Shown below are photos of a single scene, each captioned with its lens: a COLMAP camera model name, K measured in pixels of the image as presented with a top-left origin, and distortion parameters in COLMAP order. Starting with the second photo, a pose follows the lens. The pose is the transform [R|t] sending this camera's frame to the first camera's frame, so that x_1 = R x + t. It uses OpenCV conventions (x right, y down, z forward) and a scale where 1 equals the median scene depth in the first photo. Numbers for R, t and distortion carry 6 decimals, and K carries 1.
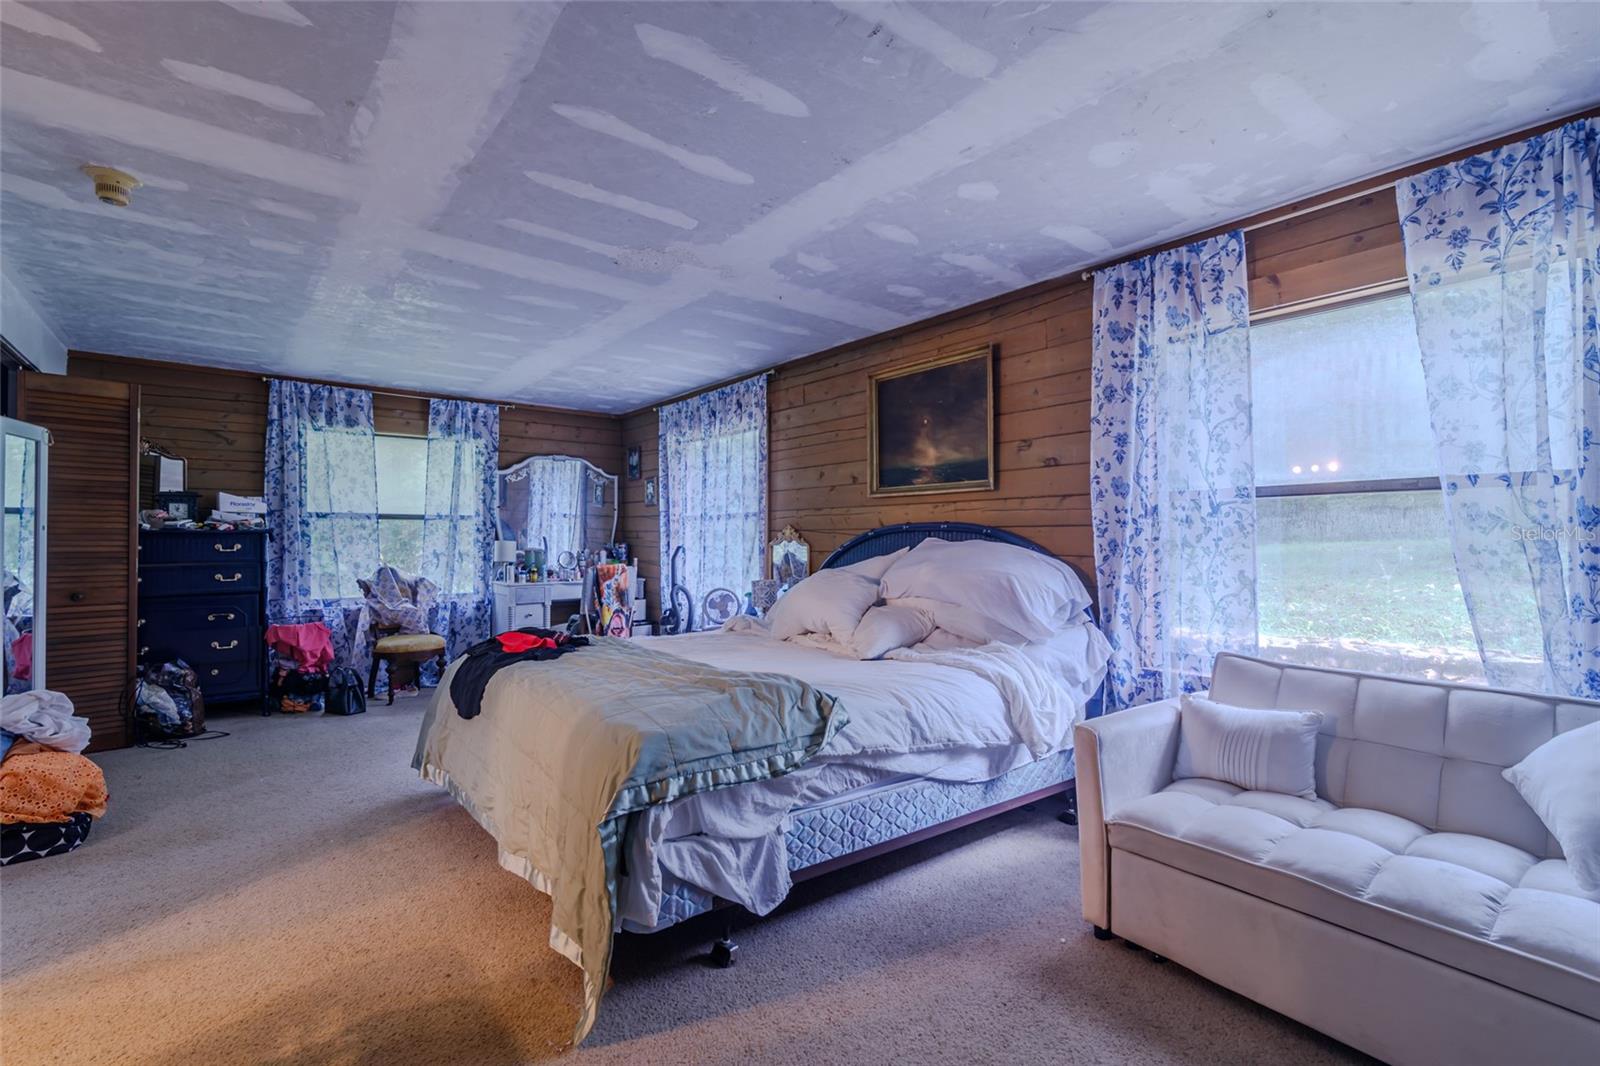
lens RADIAL K [[724.8, 0, 800.8], [0, 724.8, 534.6], [0, 0, 1]] dist [0.000318, -0.000697]
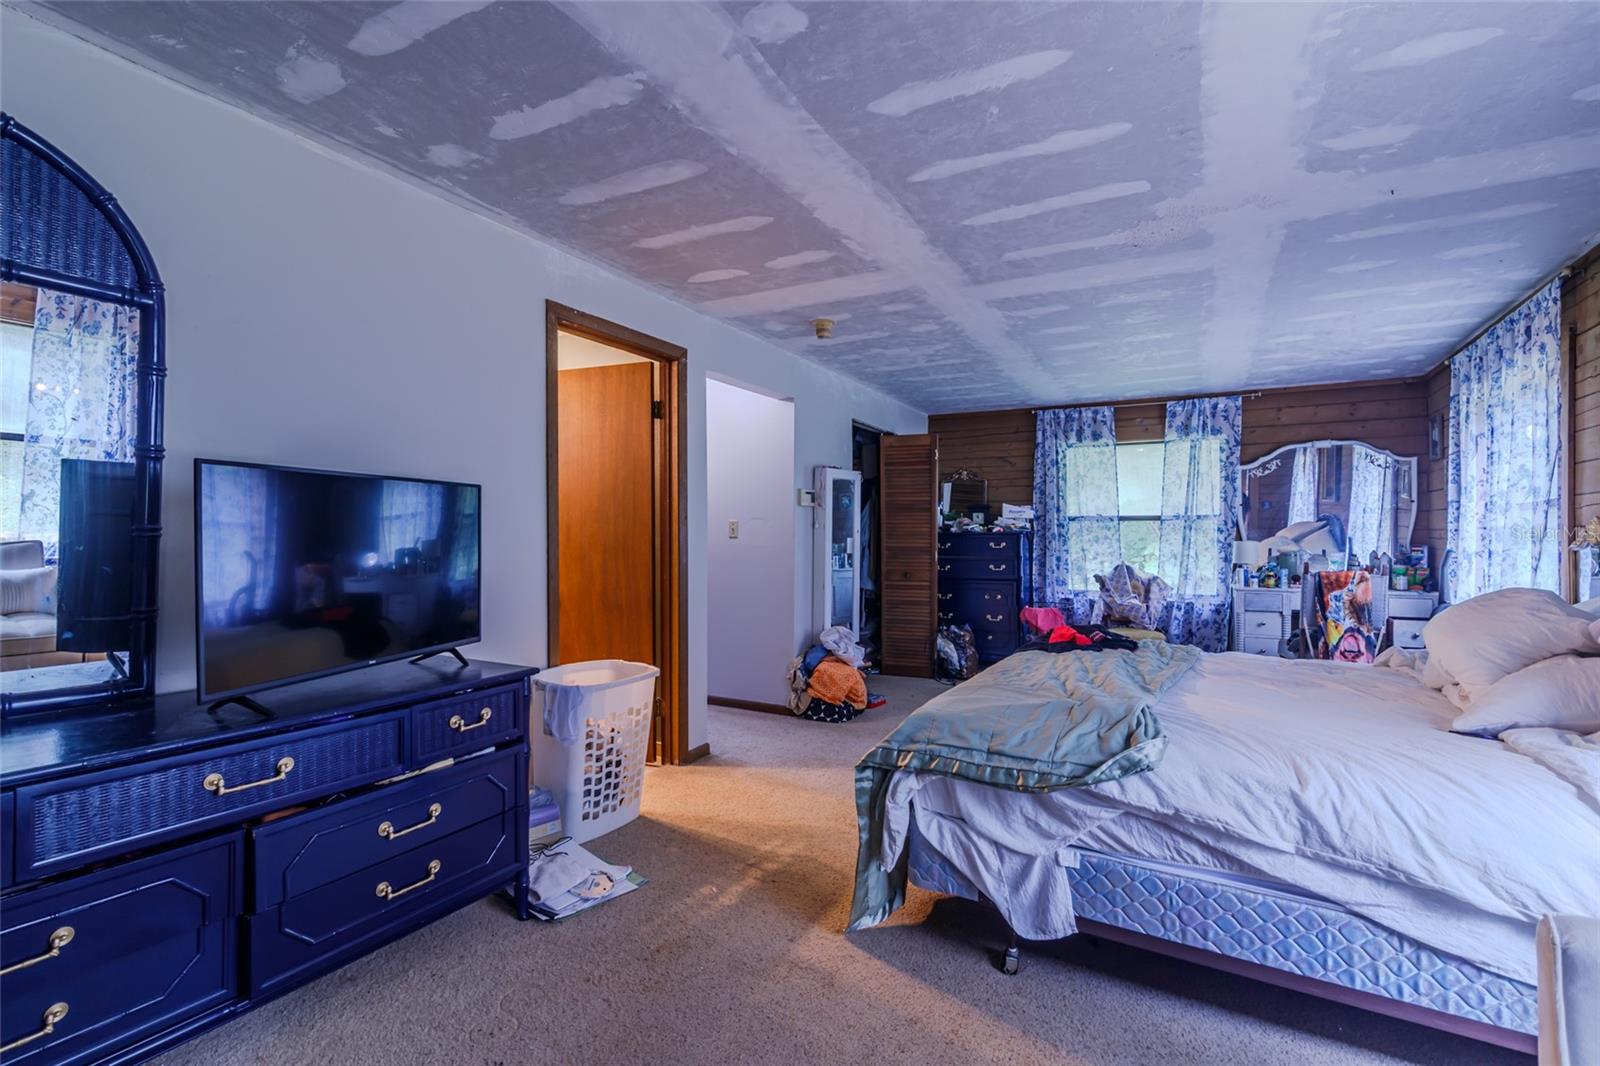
lens RADIAL K [[724.8, 0, 796.5], [0, 724.8, 533.8], [0, 0, 1]] dist [0.000318, -0.000697]
pose [[0.378558, -0.004935, -0.925565, 0.301728], [0.002800, 0.999987, -0.004186, 0.001925], [0.925573, -0.001007, 0.378567, 0.157524]]
